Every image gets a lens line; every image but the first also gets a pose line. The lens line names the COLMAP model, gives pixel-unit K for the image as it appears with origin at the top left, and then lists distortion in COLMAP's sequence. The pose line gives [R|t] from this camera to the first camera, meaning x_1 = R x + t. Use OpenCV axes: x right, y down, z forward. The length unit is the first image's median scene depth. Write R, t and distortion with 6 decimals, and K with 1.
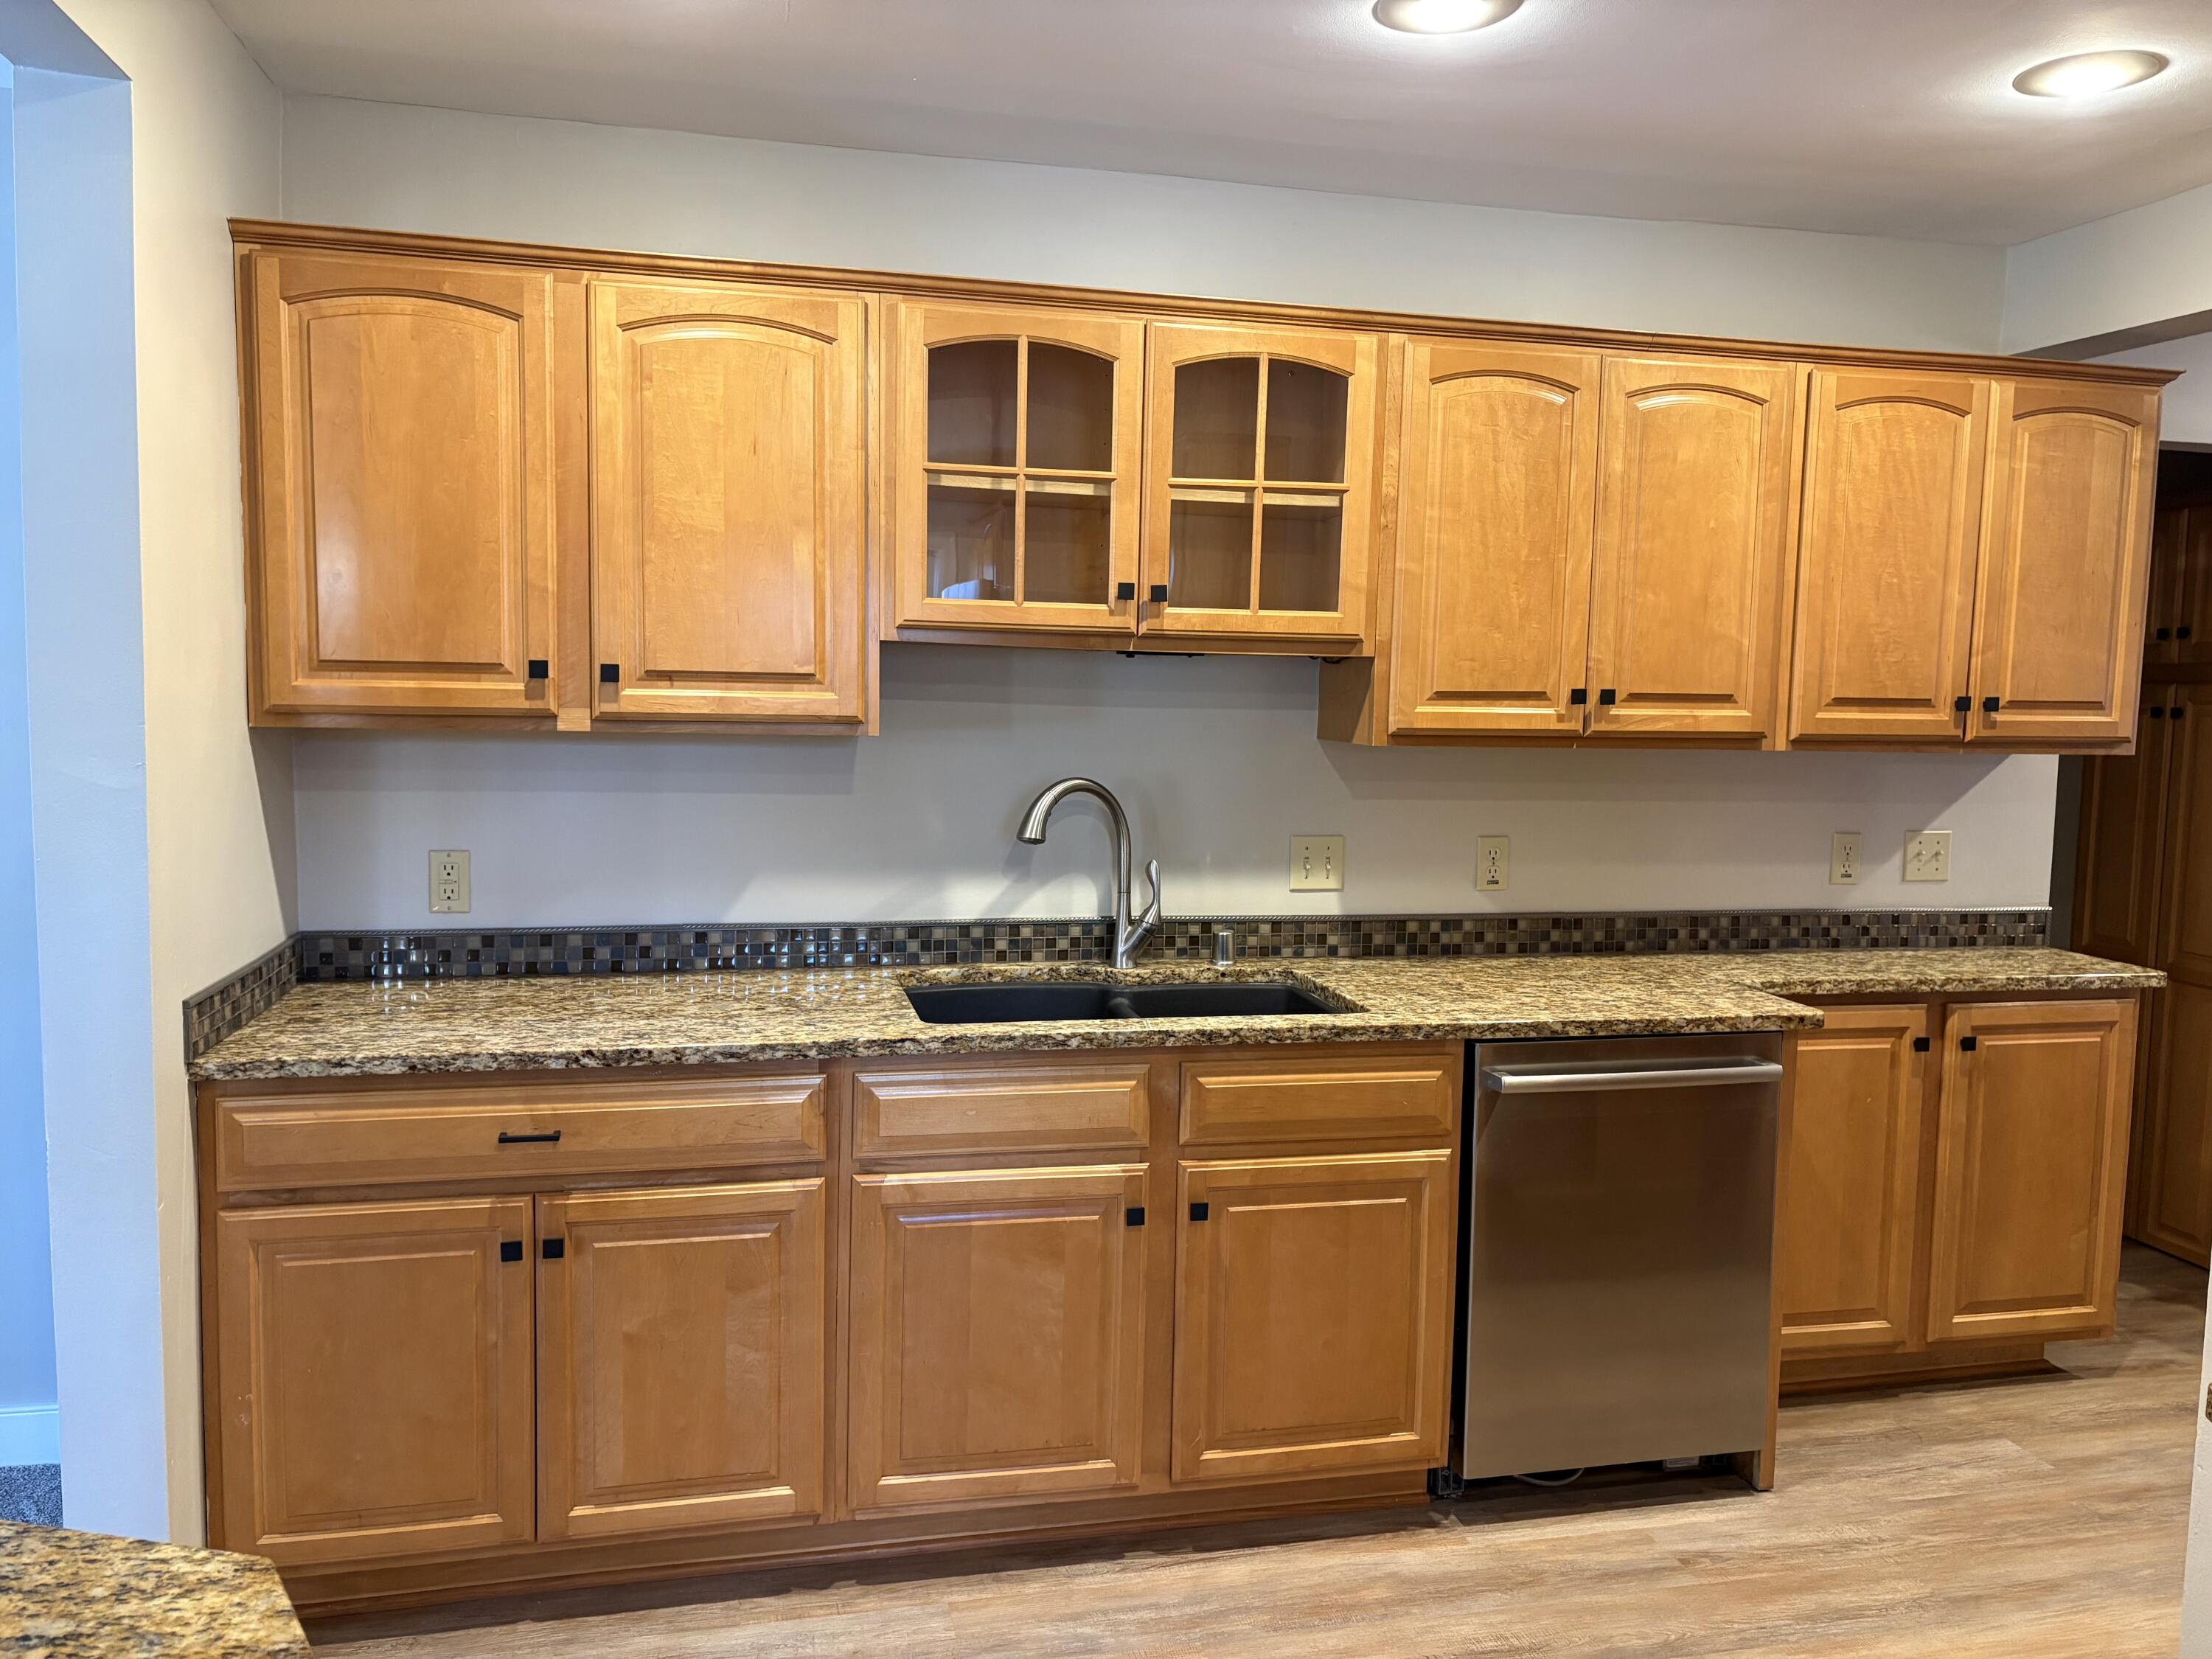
lens RADIAL K [[1678.1, 0, 1109.9], [0, 1678.1, 855.5], [0, 0, 1]] dist [0.040319, -0.000426]
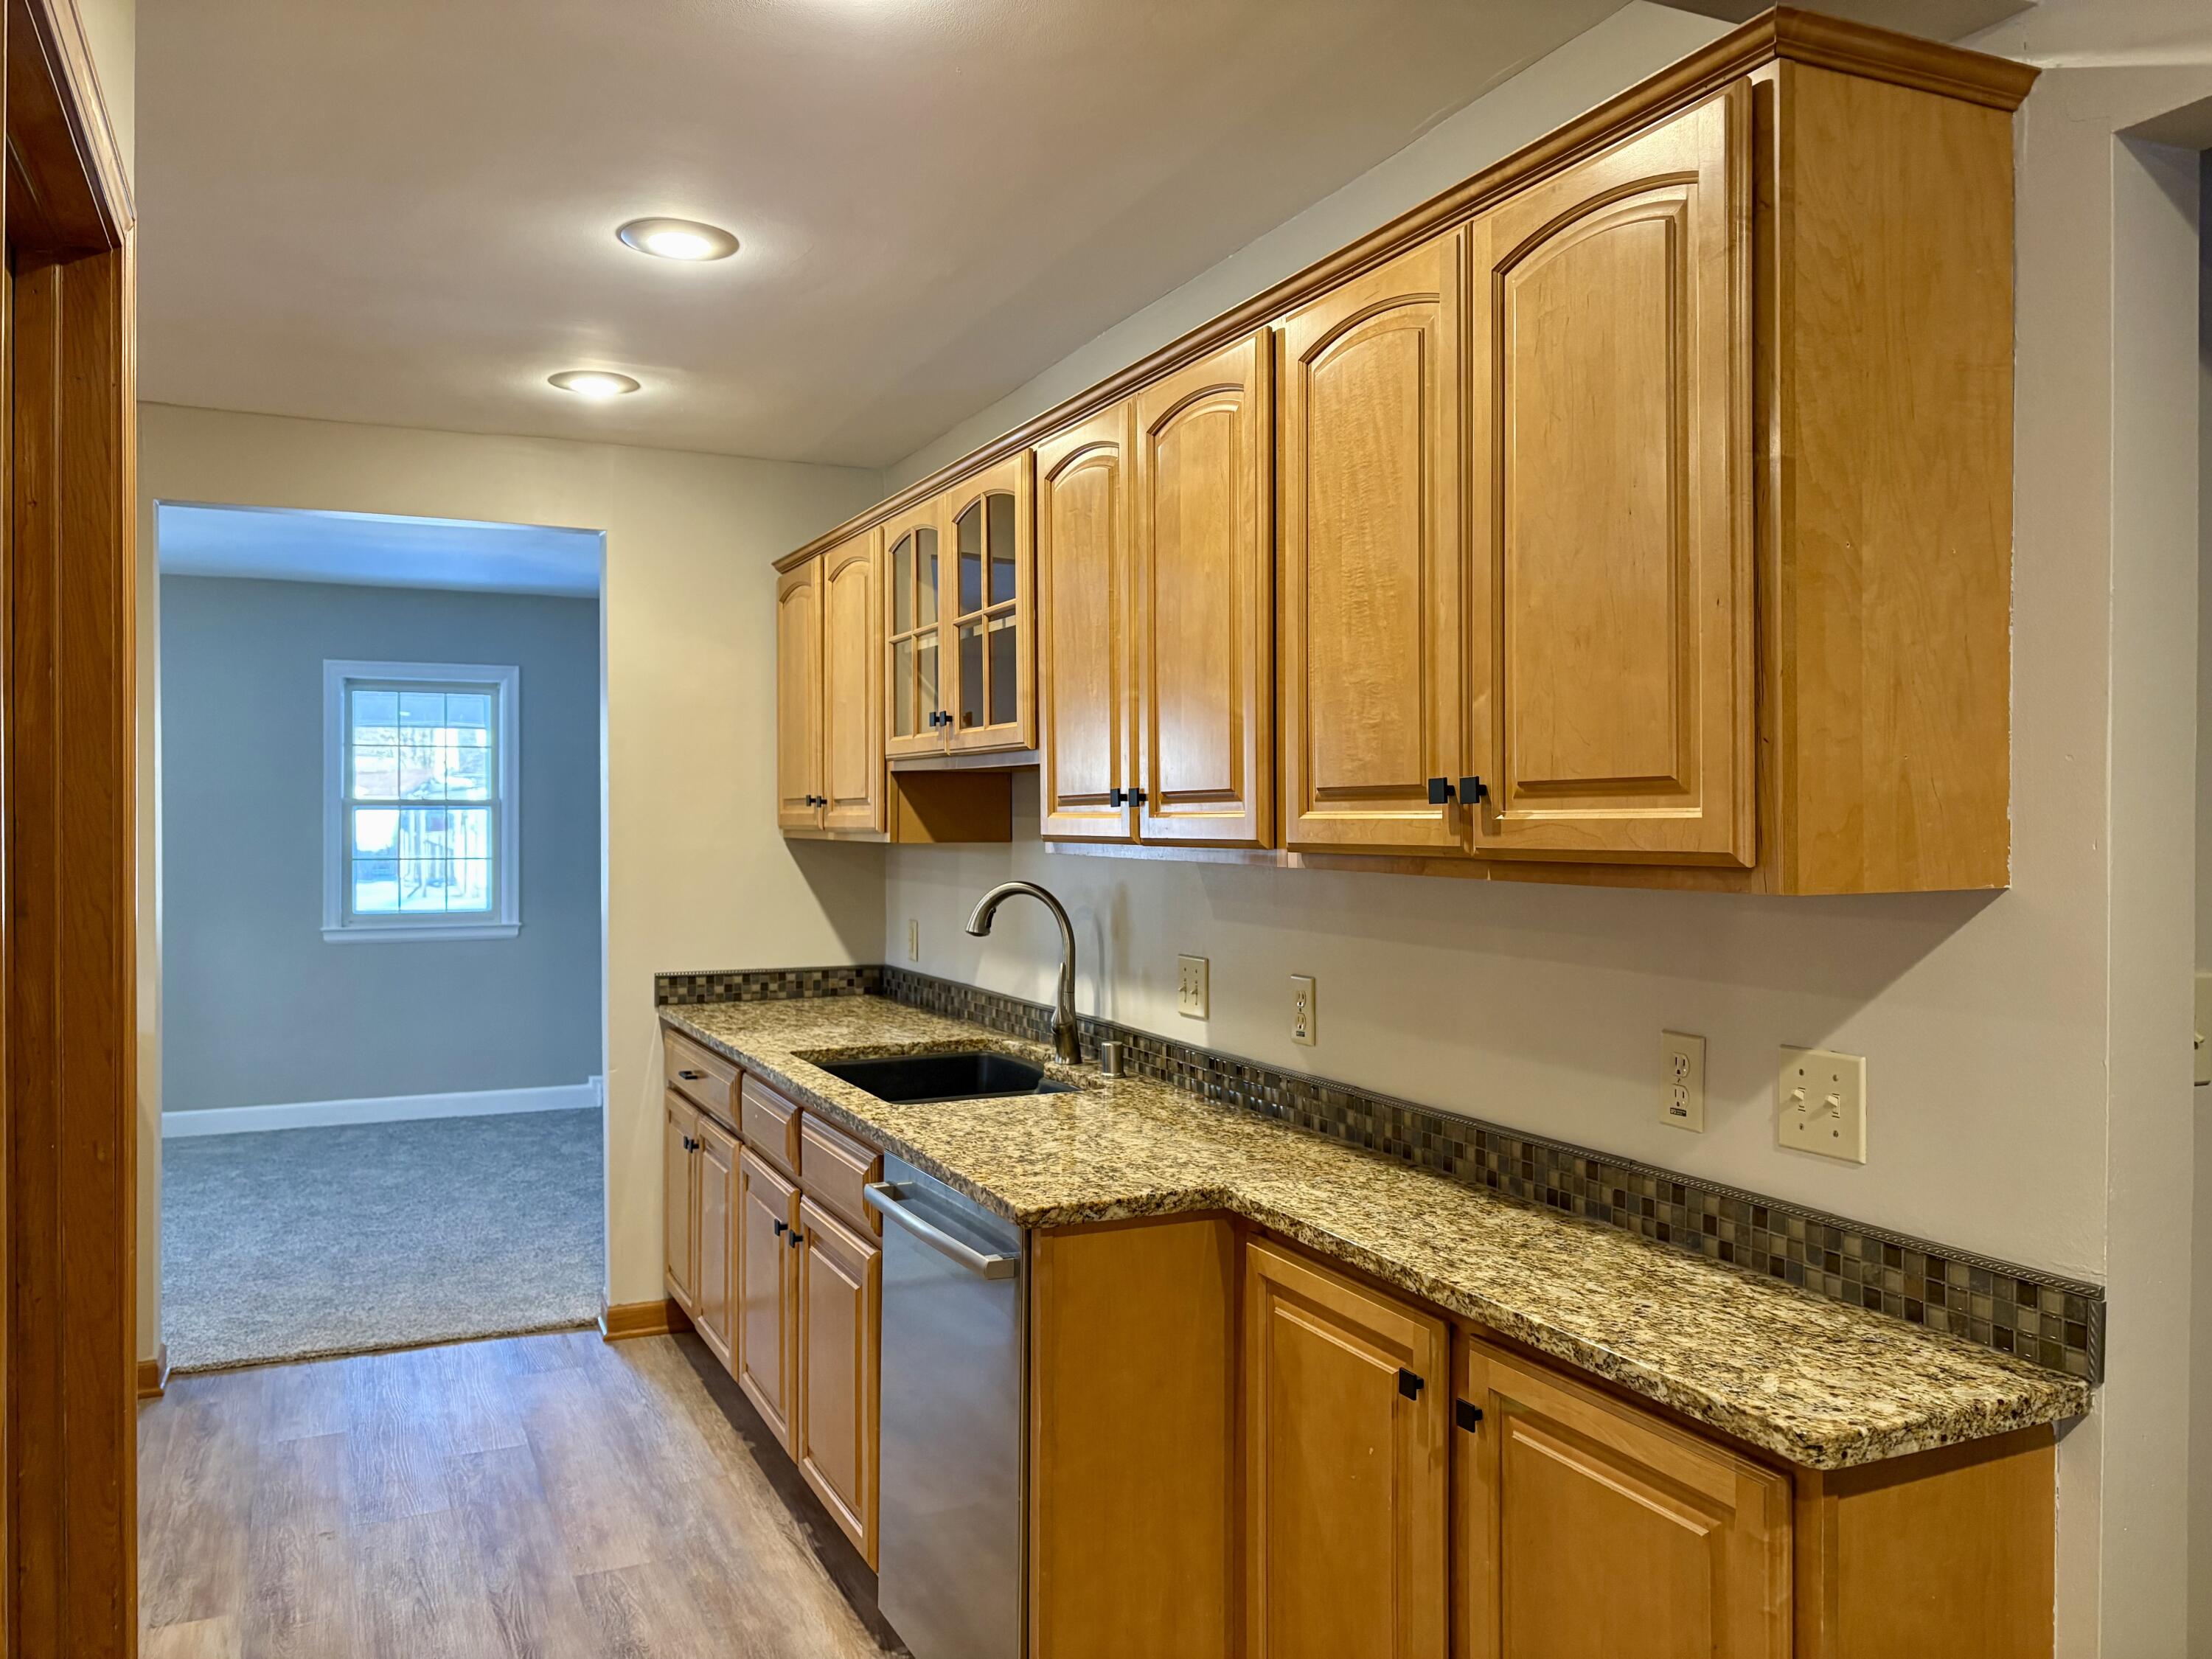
lens RADIAL K [[1754.3, 0, 1100.4], [0, 1754.3, 805.0], [0, 0, 1]] dist [0.024243, -0.002796]
pose [[0.164843, -0.025944, -0.985979, 1.005072], [-0.095045, 0.994584, -0.042061, -0.046232], [0.981730, 0.100646, 0.161484, 0.745198]]
